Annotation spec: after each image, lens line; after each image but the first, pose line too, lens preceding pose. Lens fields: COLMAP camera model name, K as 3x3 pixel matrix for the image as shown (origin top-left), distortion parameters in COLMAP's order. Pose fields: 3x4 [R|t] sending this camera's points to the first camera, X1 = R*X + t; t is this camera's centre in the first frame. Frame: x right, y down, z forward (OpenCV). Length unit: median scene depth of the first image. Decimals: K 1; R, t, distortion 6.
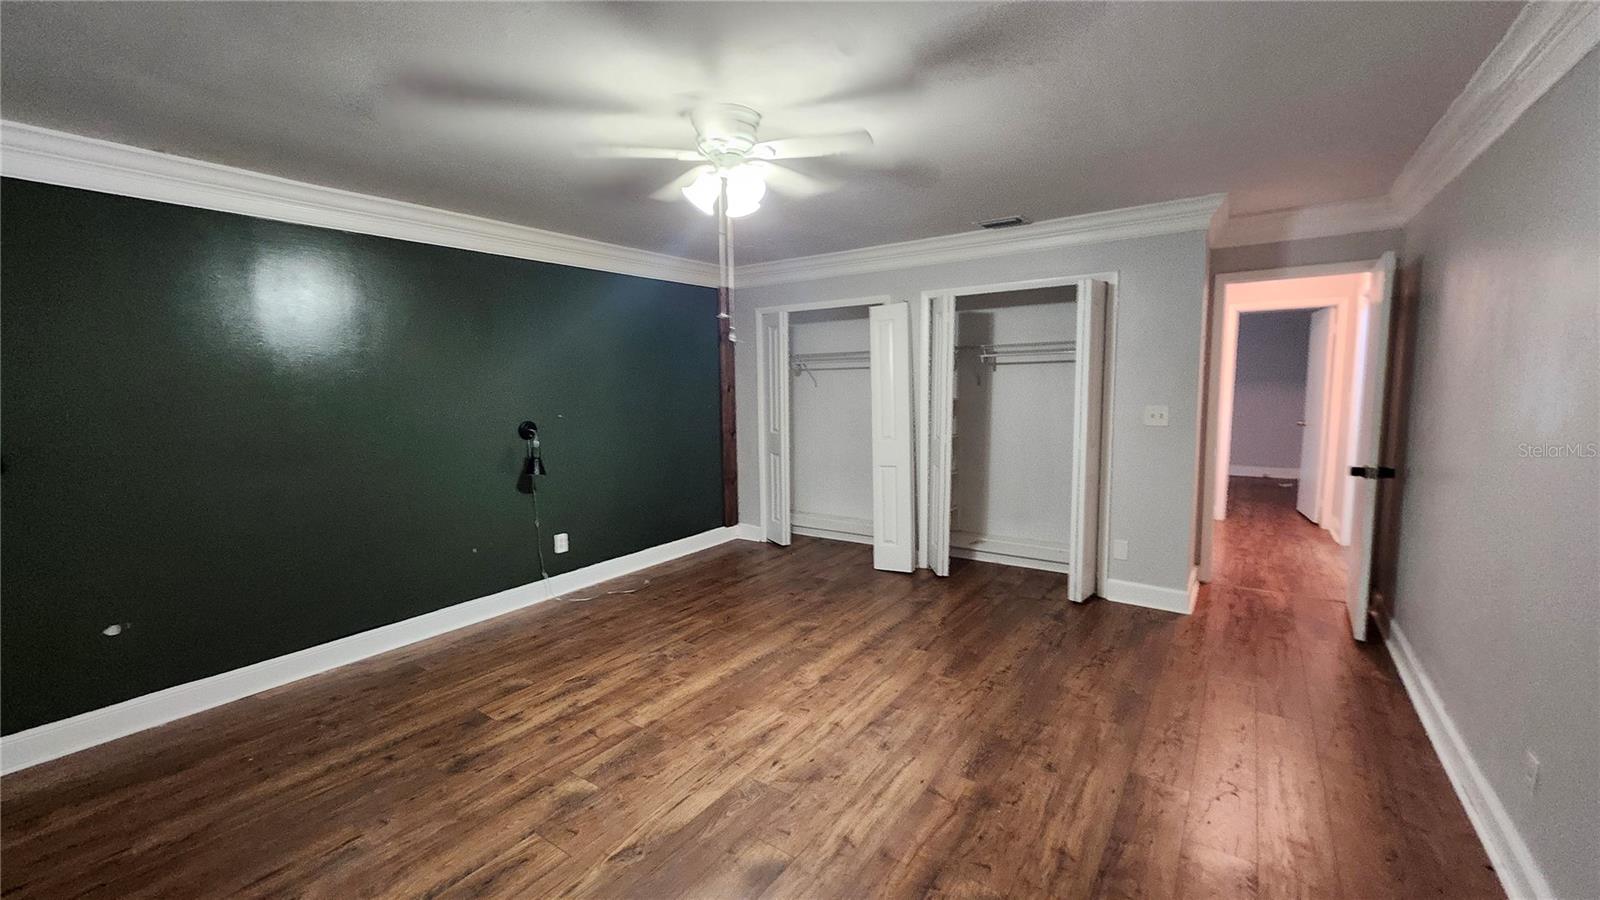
lens RADIAL K [[636.2, 0, 796.6], [0, 636.2, 436.5], [0, 0, 1]] dist [-0.003007, -0.000273]
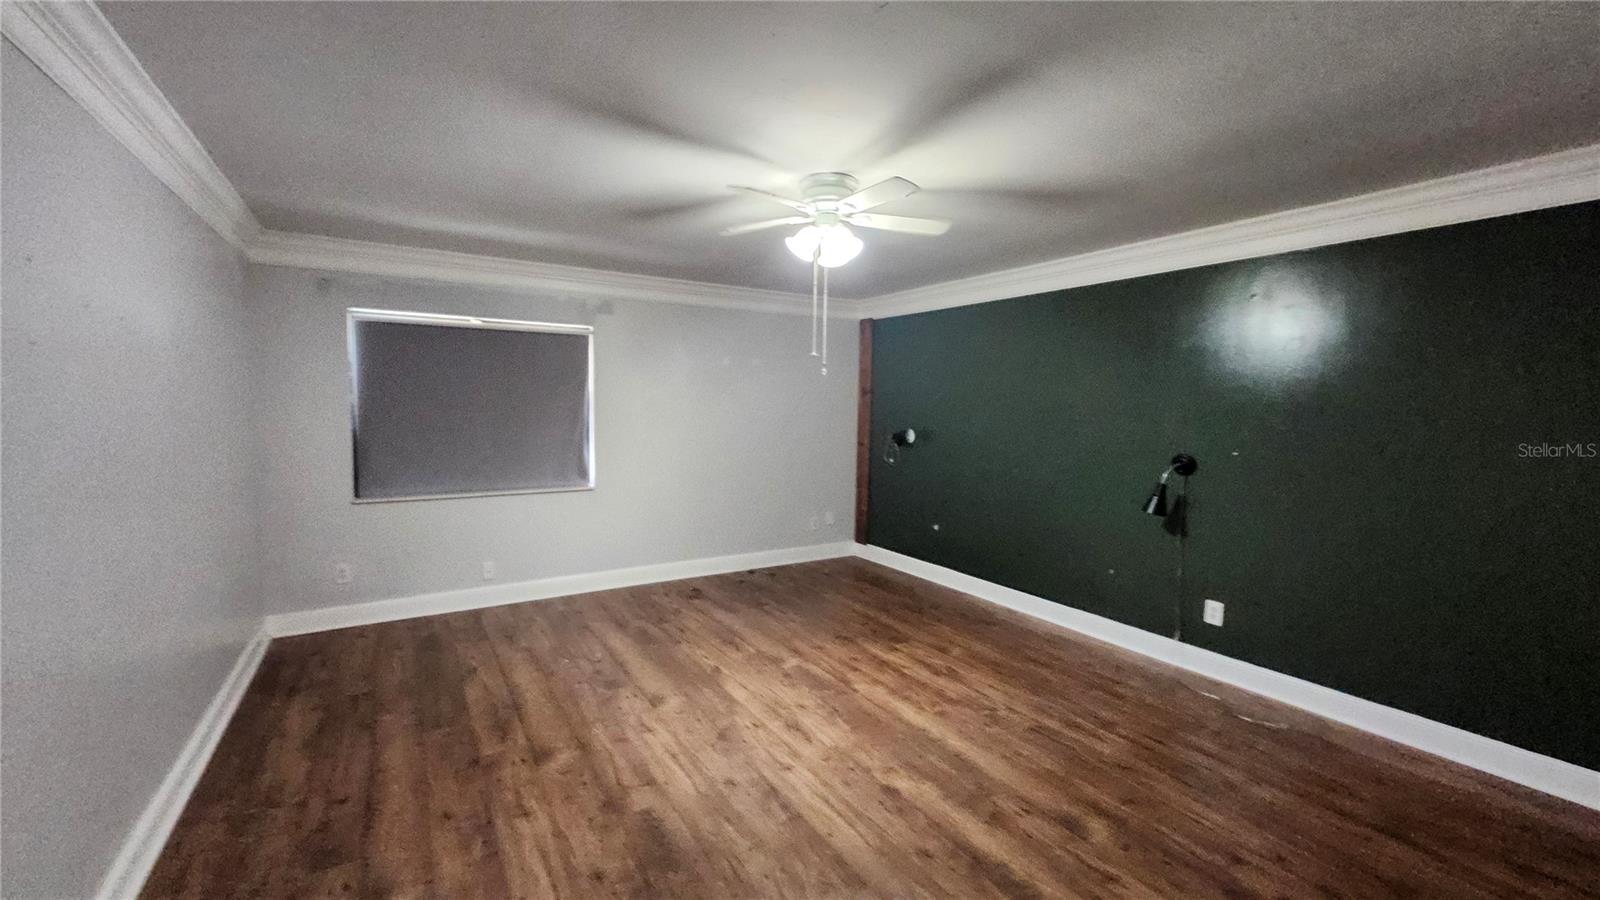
lens RADIAL K [[636.2, 0, 797.1], [0, 636.2, 451.3], [0, 0, 1]] dist [-0.003007, -0.000273]
pose [[-0.384513, 0.085138, -0.919185, 0.875314], [-0.087988, 0.987824, 0.128303, -0.142604], [0.918917, 0.130212, -0.372340, 1.269806]]
